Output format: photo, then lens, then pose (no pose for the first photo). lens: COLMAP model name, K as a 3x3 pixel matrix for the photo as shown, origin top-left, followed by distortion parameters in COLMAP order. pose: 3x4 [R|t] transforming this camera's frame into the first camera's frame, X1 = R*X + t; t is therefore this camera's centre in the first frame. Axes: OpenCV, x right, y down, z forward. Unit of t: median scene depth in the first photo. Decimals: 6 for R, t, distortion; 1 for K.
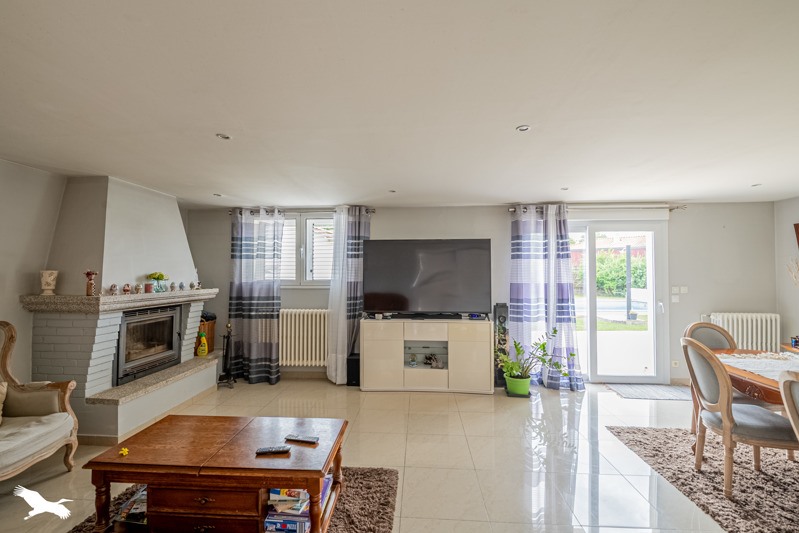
lens RADIAL K [[340.1, 0, 396.6], [0, 340.1, 264.6], [0, 0, 1]] dist [-0.005306, -0.001555]
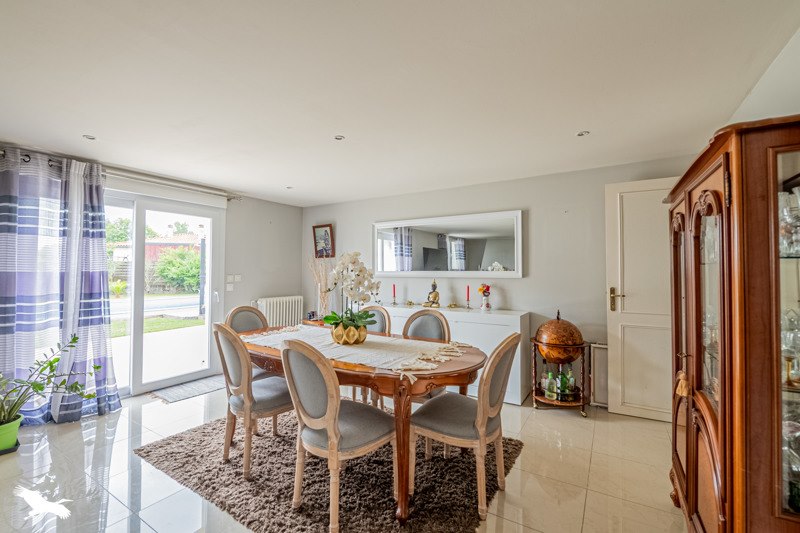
lens RADIAL K [[340.5, 0, 401.2], [0, 340.5, 266.4], [0, 0, 1]] dist [-0.005306, -0.001555]
pose [[0.459020, 0.019123, 0.888220, 0.151622], [-0.024650, 0.999658, -0.008784, 0.034272], [-0.888084, -0.017863, 0.459334, 0.076266]]
